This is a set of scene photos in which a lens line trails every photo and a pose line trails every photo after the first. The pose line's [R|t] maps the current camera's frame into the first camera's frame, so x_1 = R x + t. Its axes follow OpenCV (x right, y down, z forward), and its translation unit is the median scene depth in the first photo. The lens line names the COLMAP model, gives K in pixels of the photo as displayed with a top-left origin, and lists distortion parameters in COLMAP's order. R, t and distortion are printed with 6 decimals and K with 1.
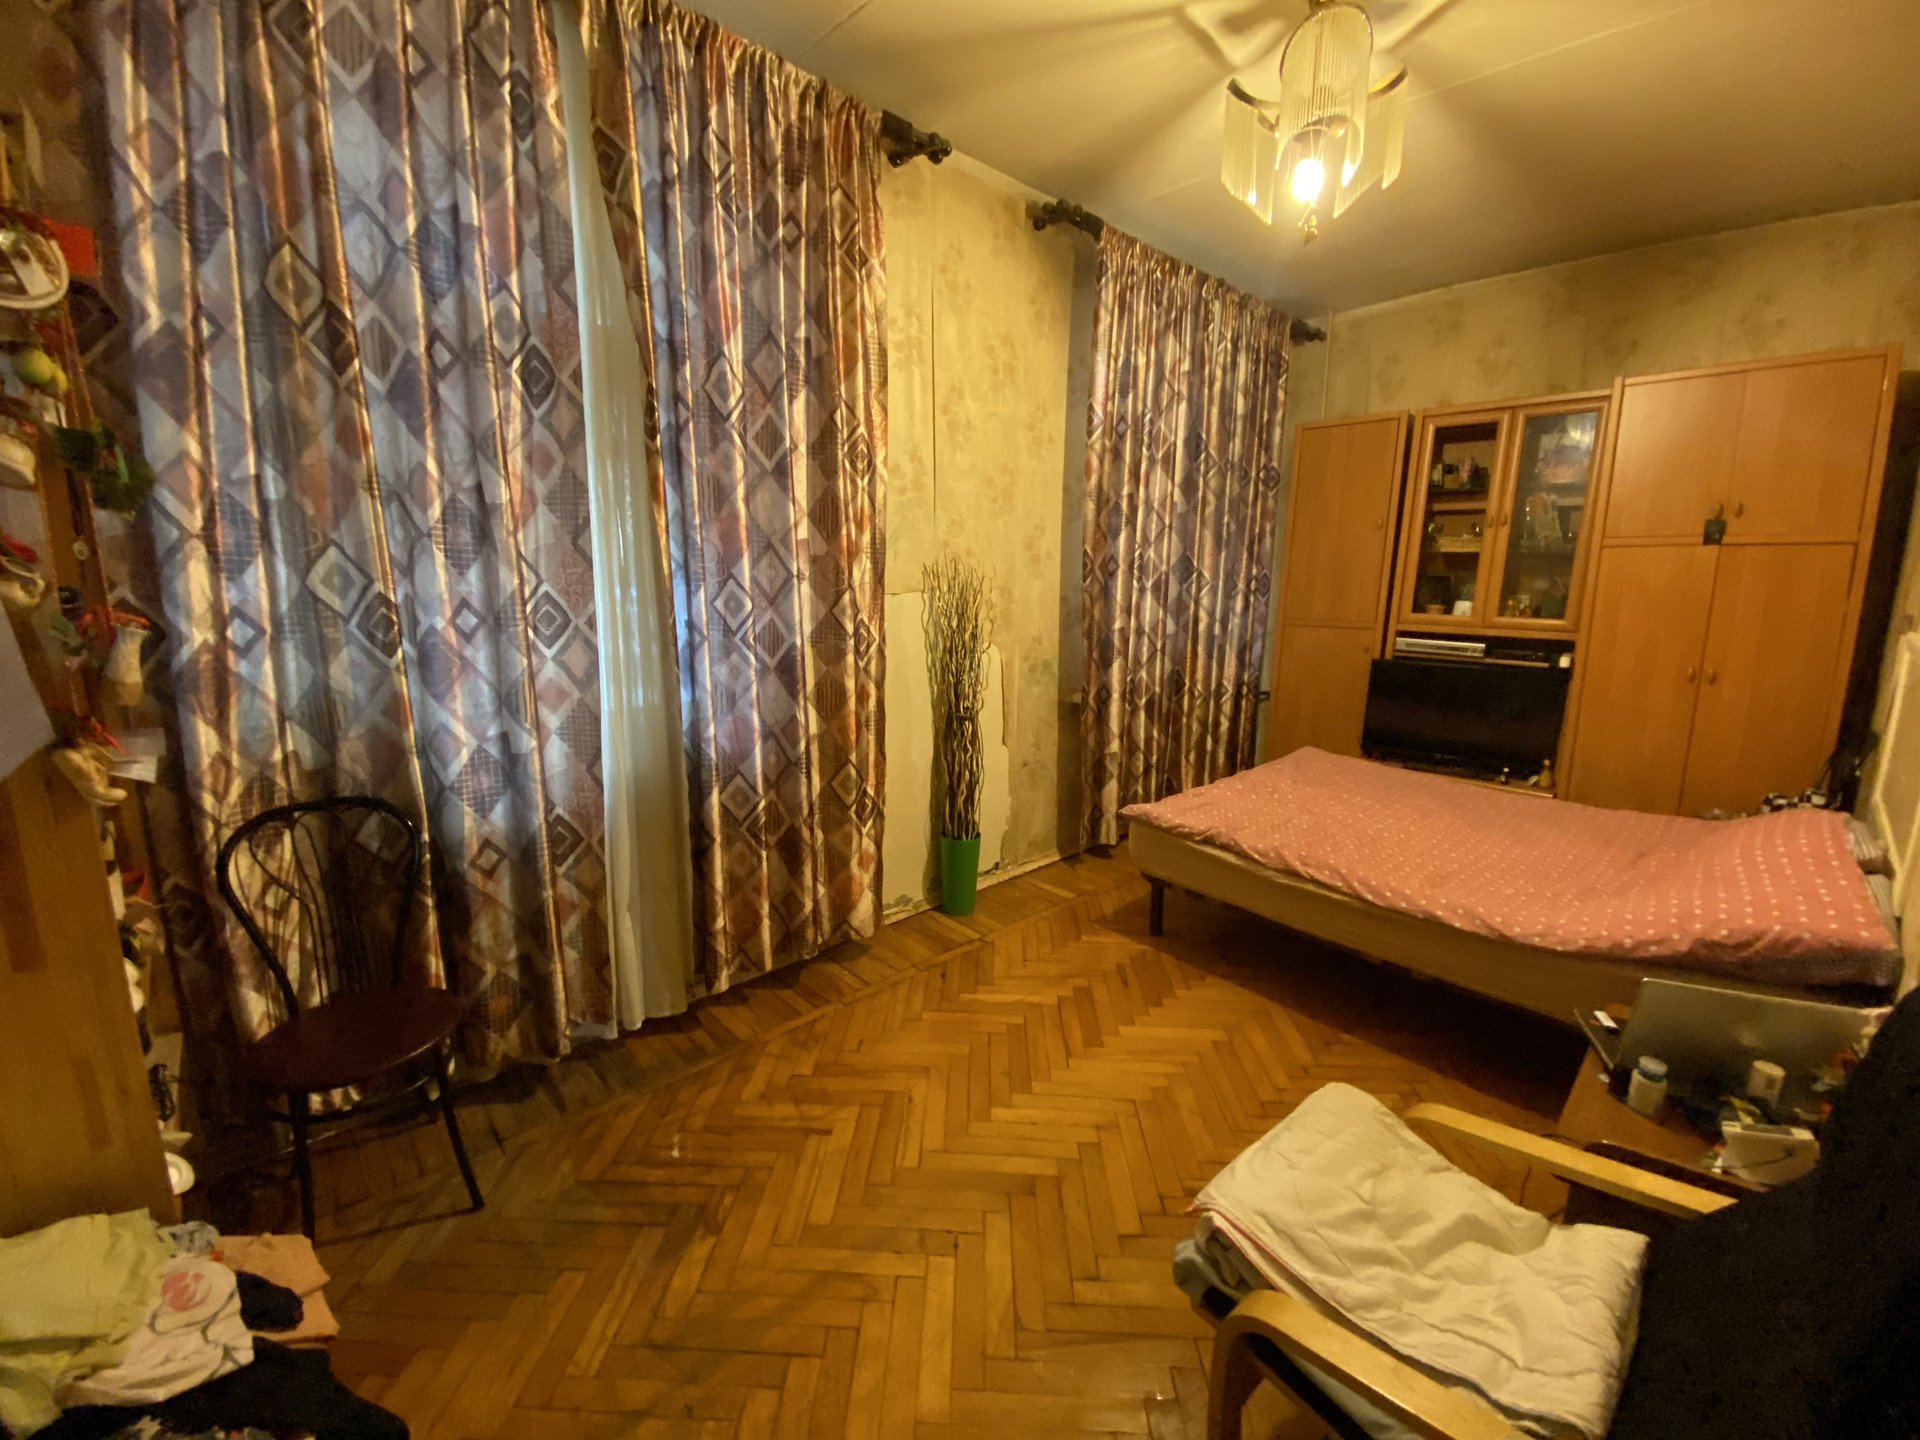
lens RADIAL K [[774.0, 0, 958.6], [0, 774.0, 721.8], [0, 0, 1]] dist [0.013372, -0.016285]
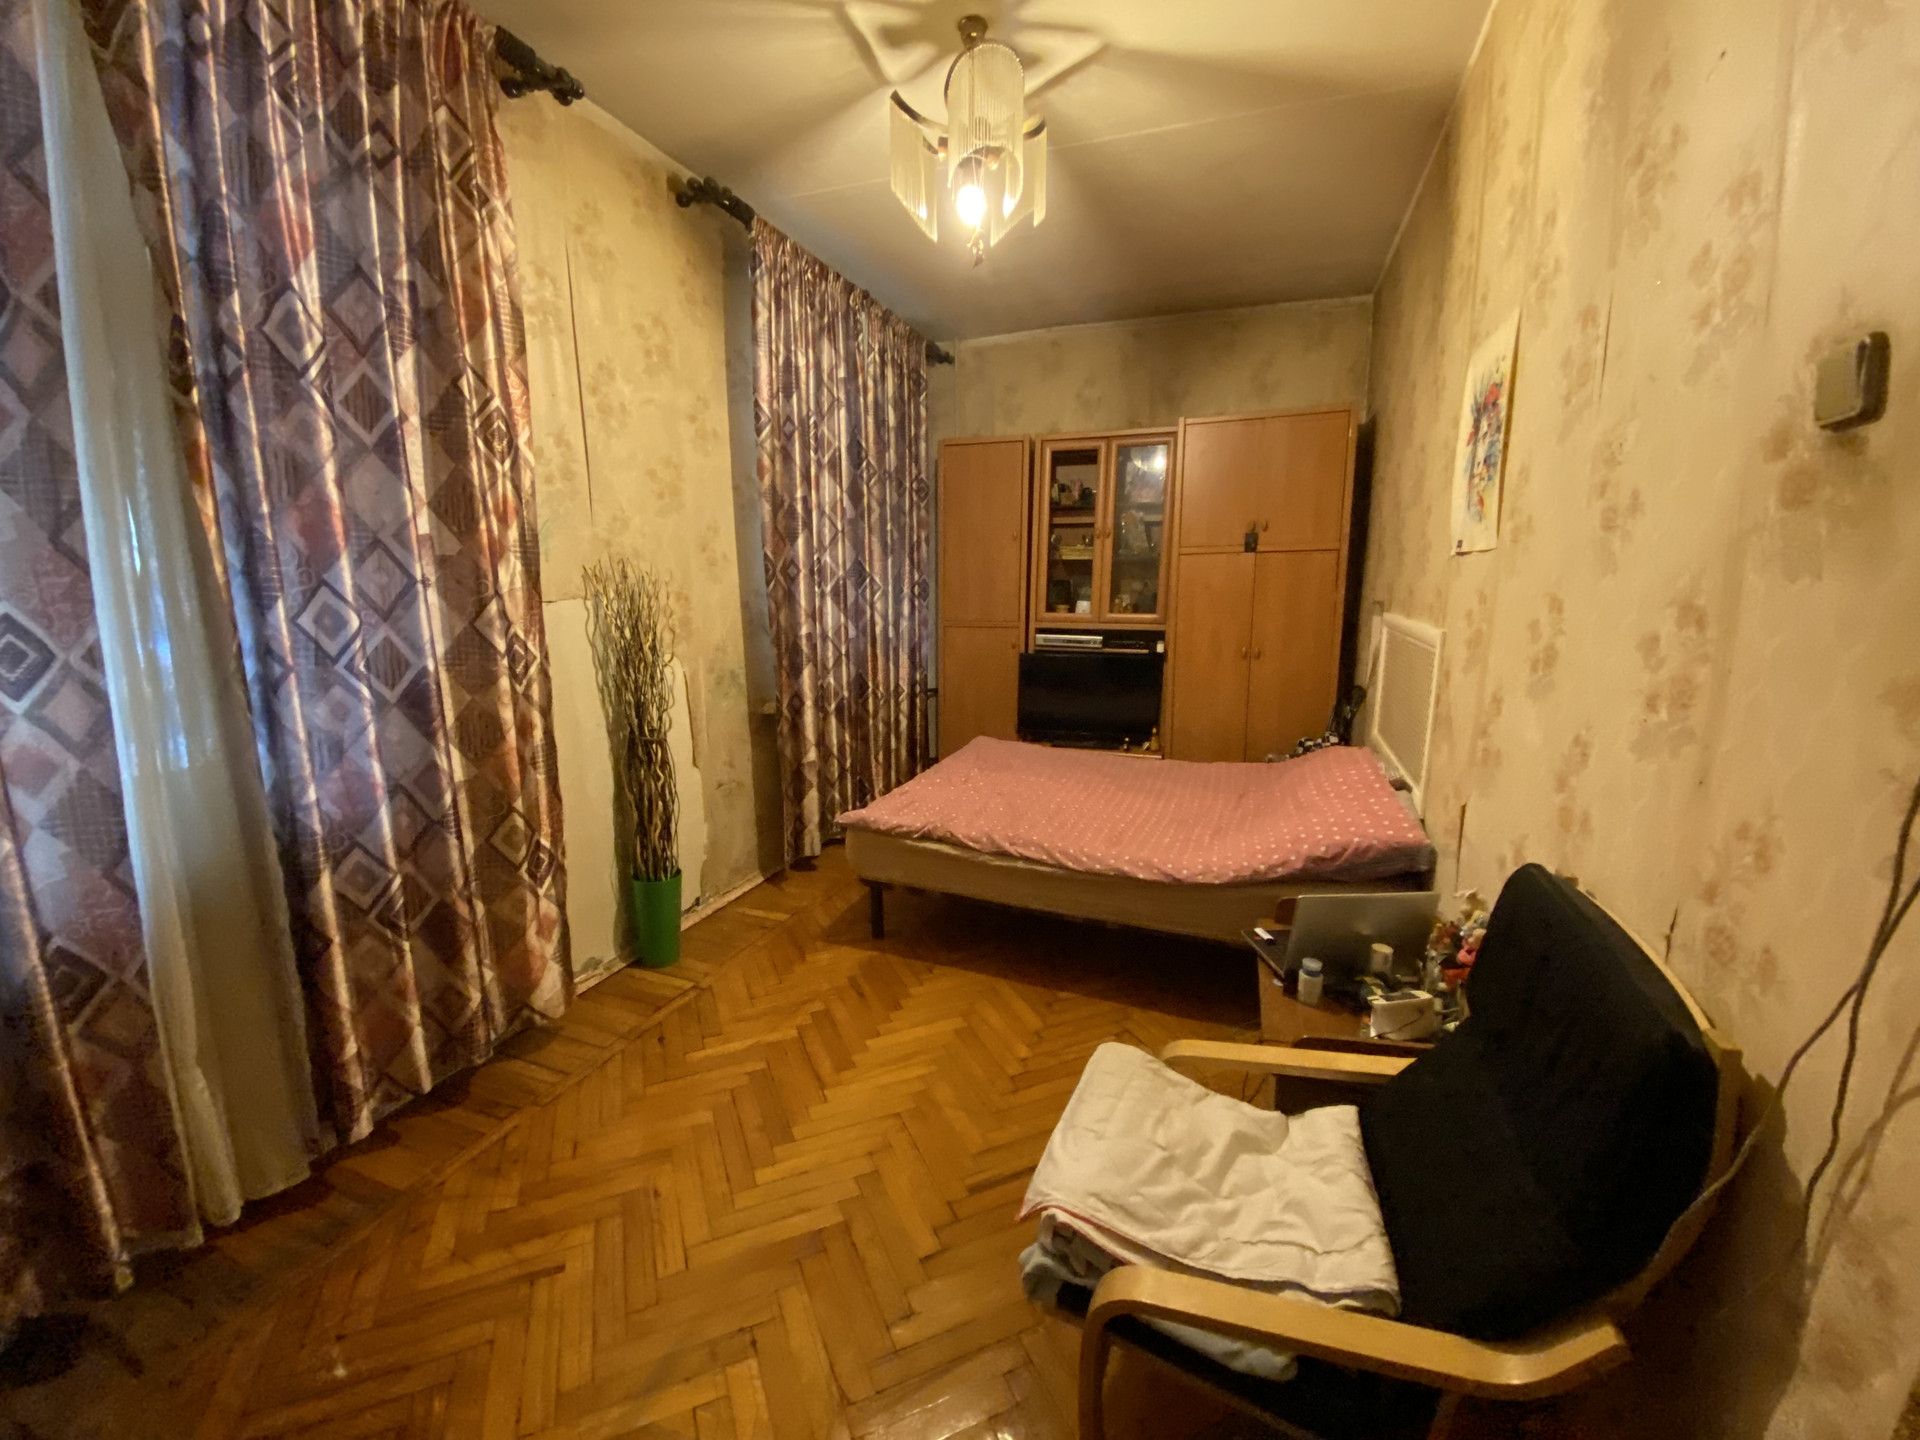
lens RADIAL K [[774.0, 0, 956.5], [0, 774.0, 720.6], [0, 0, 1]] dist [0.013372, -0.016285]
pose [[0.895628, -0.087288, 0.436155, -0.078566], [0.091316, 0.995752, 0.011769, -0.009487], [-0.435330, 0.029287, 0.899795, 0.062148]]
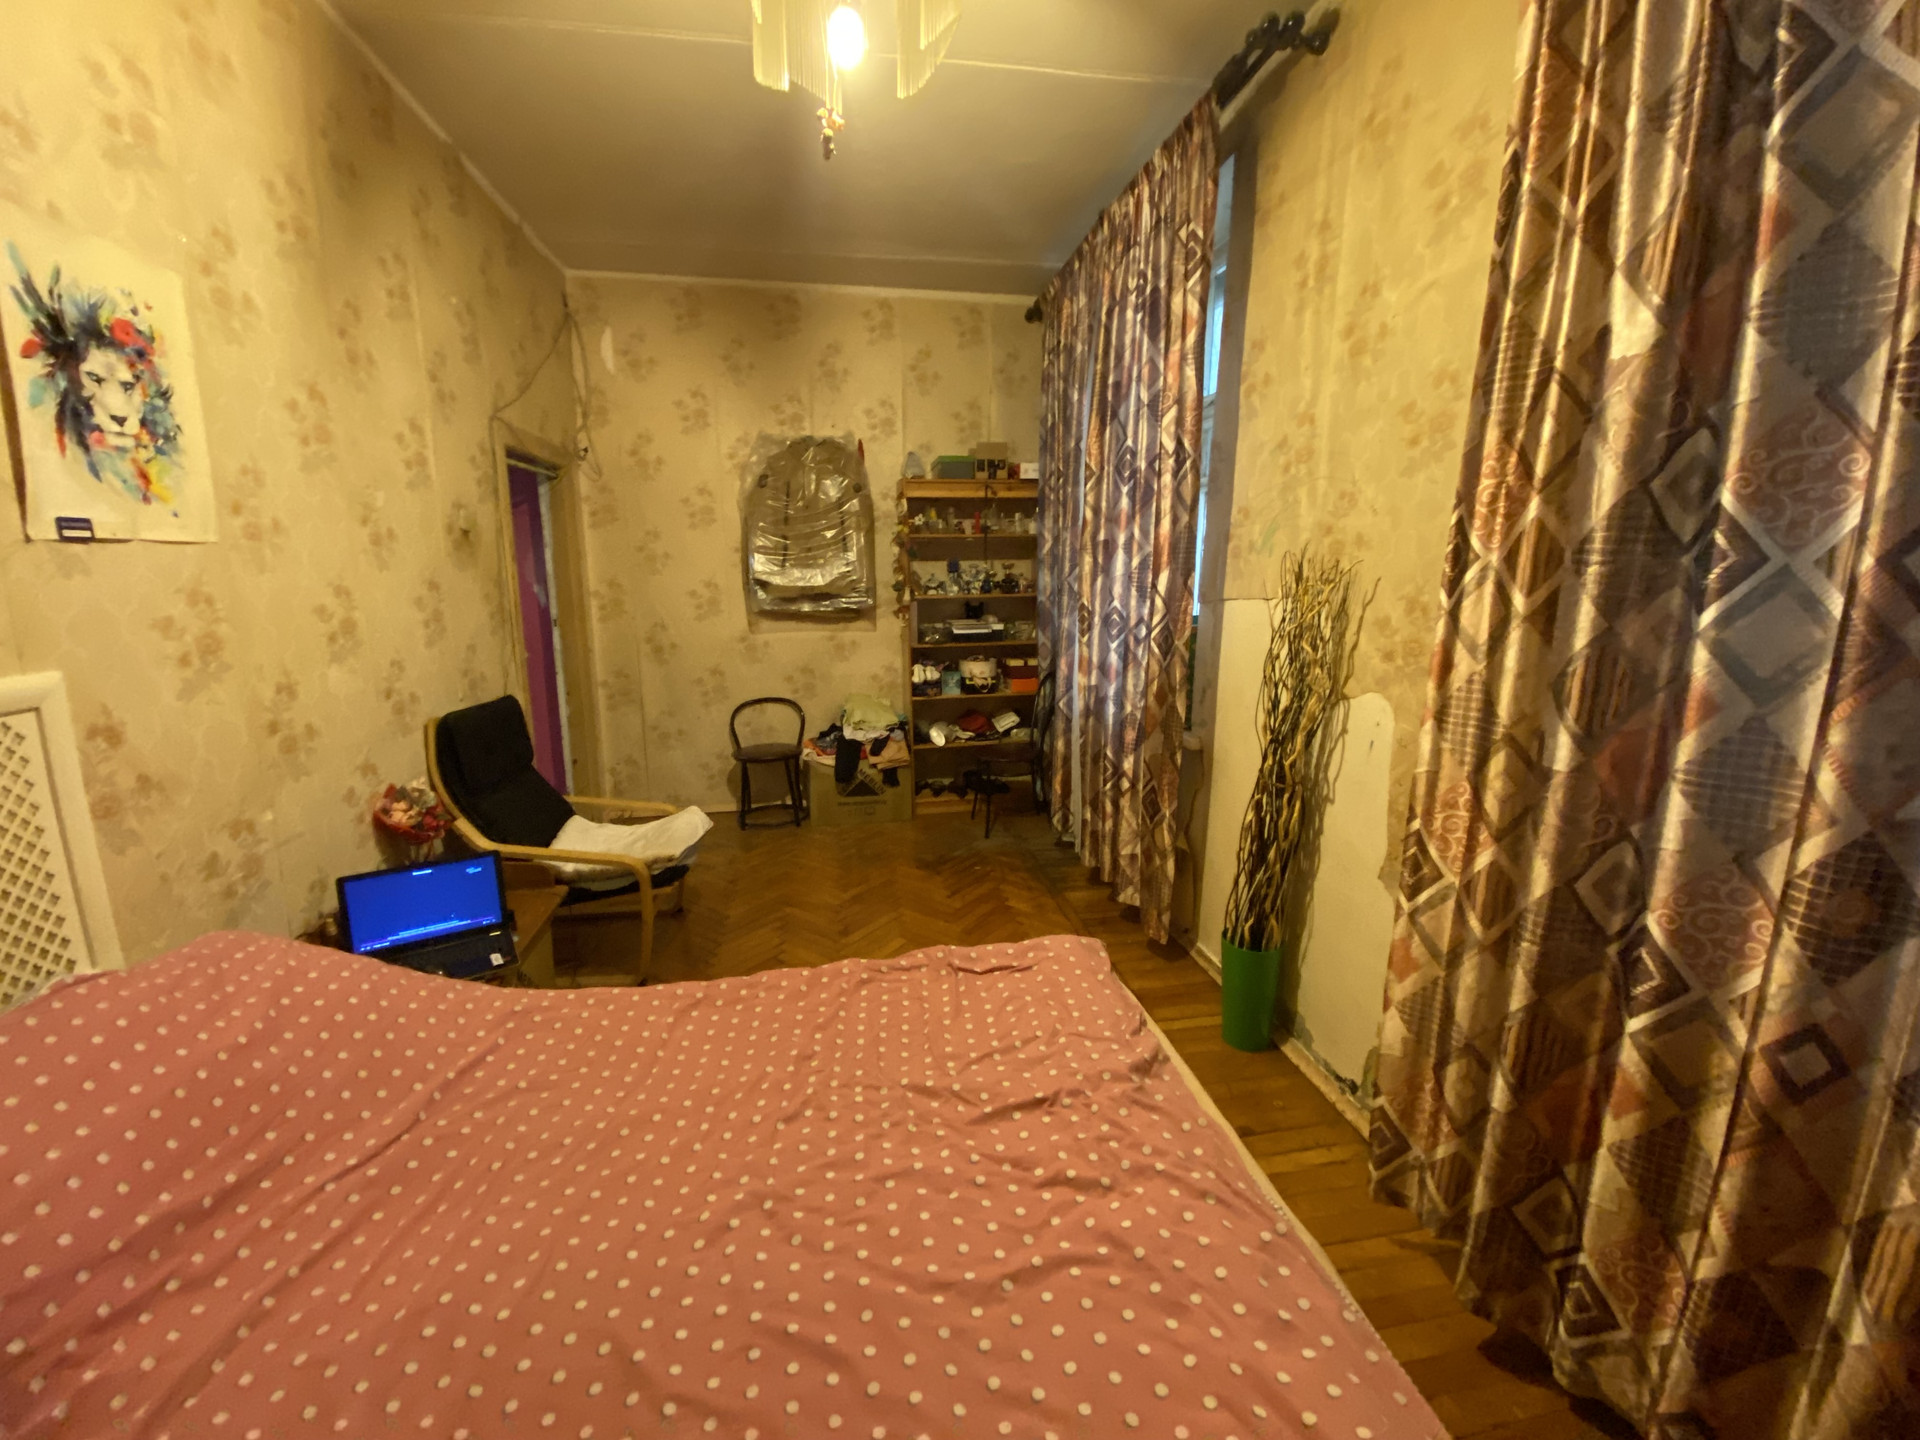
lens RADIAL K [[774.0, 0, 960.9], [0, 774.0, 703.3], [0, 0, 1]] dist [0.013372, -0.016285]
pose [[-0.548420, 0.137157, -0.824878, 0.924979], [-0.162901, 0.950033, 0.266272, -0.265829], [0.820182, 0.280402, -0.498674, 1.388262]]
